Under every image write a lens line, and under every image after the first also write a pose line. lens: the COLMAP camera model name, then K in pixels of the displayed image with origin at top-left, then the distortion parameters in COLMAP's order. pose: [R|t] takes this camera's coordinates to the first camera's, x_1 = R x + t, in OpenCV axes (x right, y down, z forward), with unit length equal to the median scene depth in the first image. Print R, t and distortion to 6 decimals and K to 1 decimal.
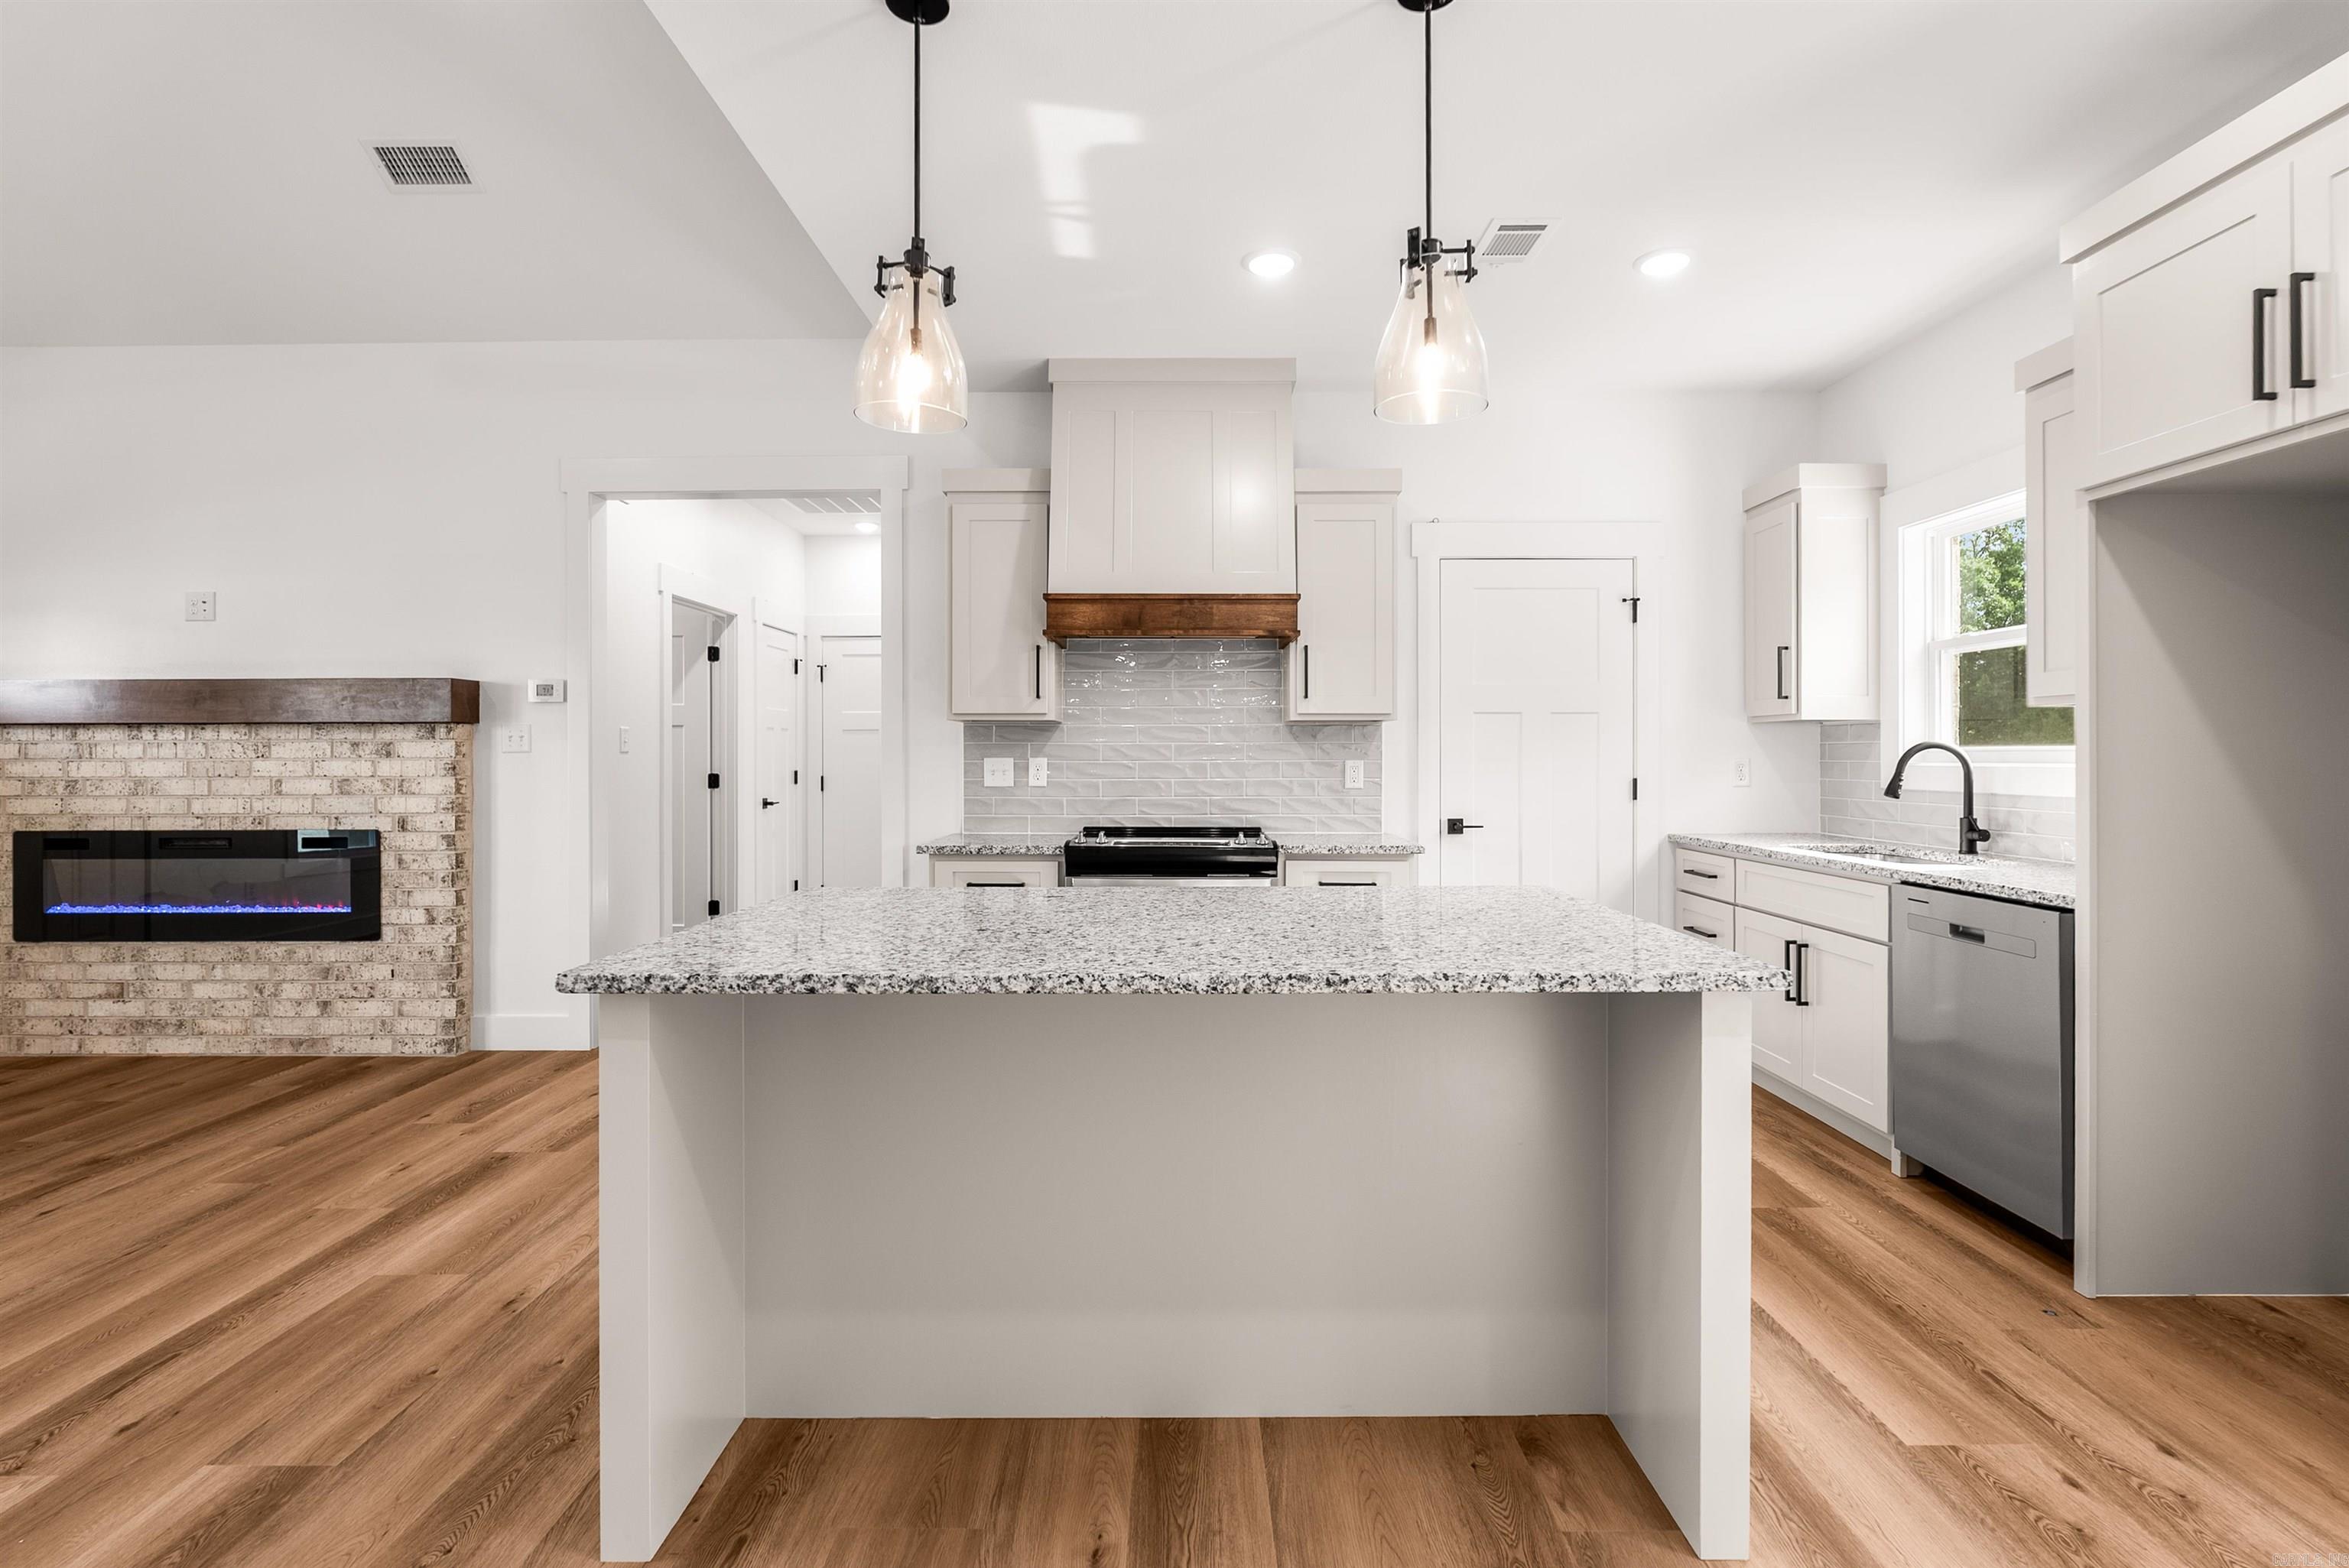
lens RADIAL K [[1081.6, 0, 1187.7], [0, 1081.6, 758.1], [0, 0, 1]] dist [-0.004067, -0.000756]
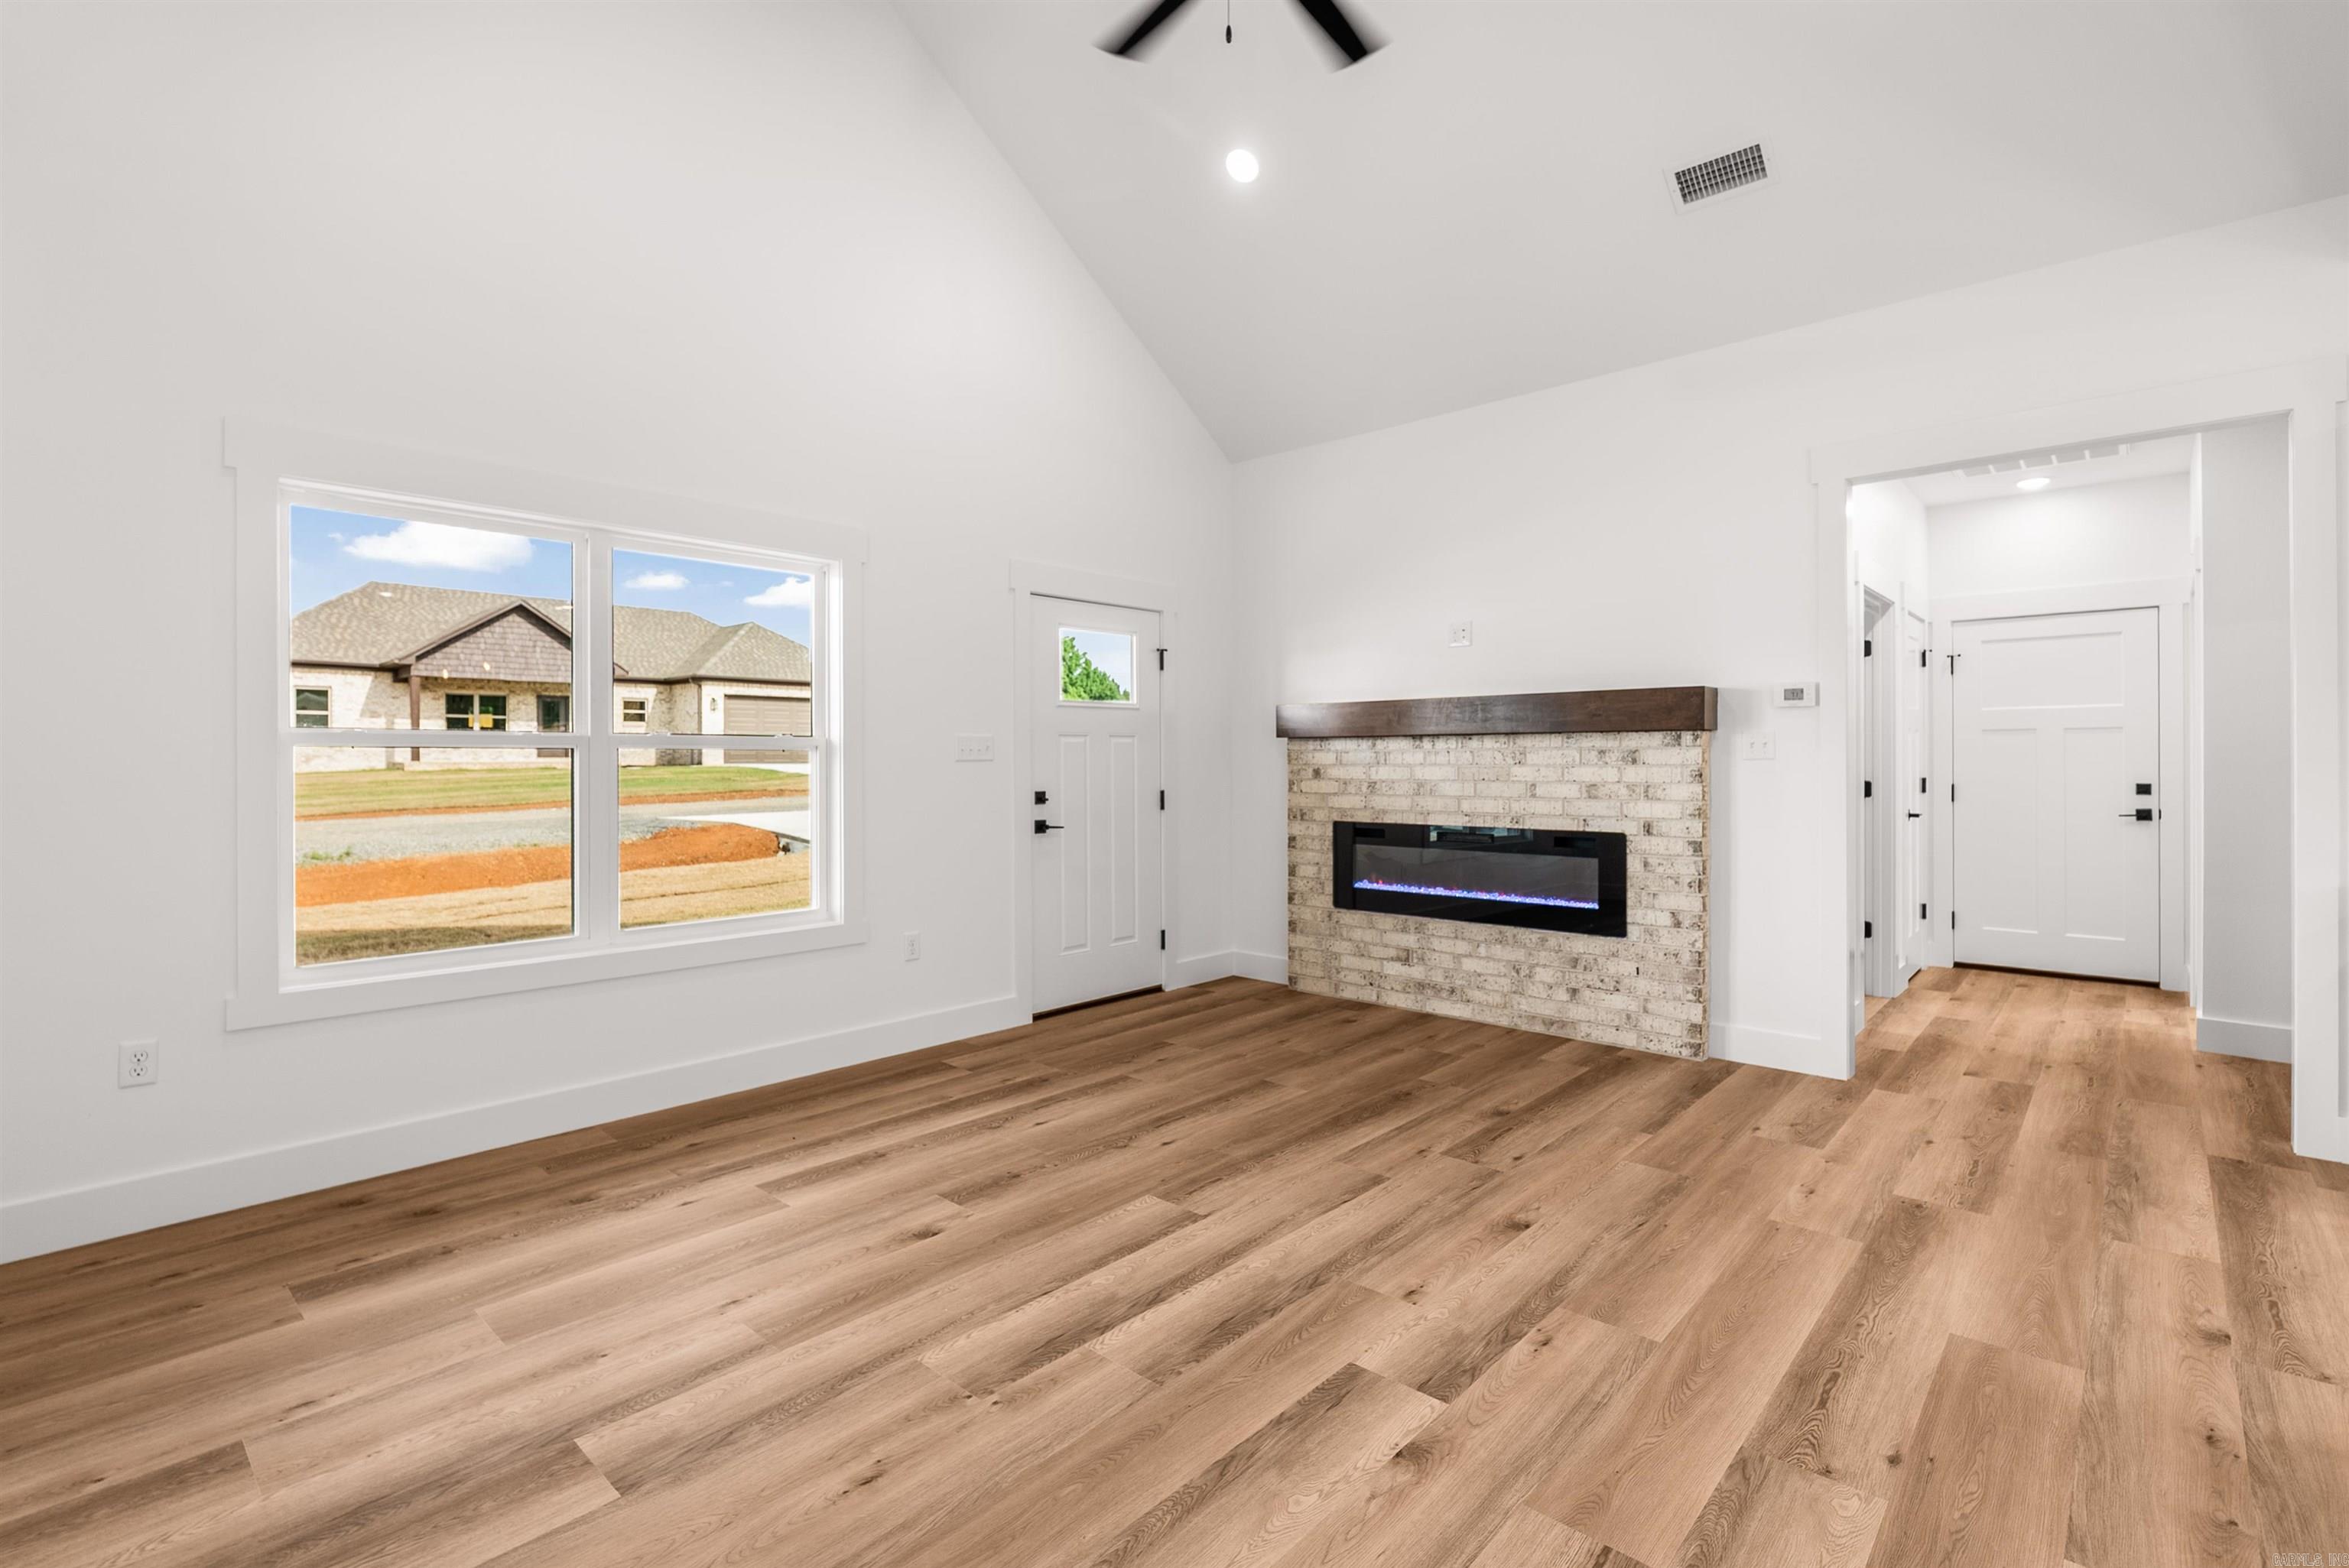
lens RADIAL K [[1081.6, 0, 1187.7], [0, 1081.6, 758.1], [0, 0, 1]] dist [-0.004067, -0.000756]
pose [[0.740544, -0.000546, -0.672007, -0.356420], [-0.000501, 0.999999, -0.001365, -0.004831], [0.672007, 0.001347, 0.740543, -0.068047]]
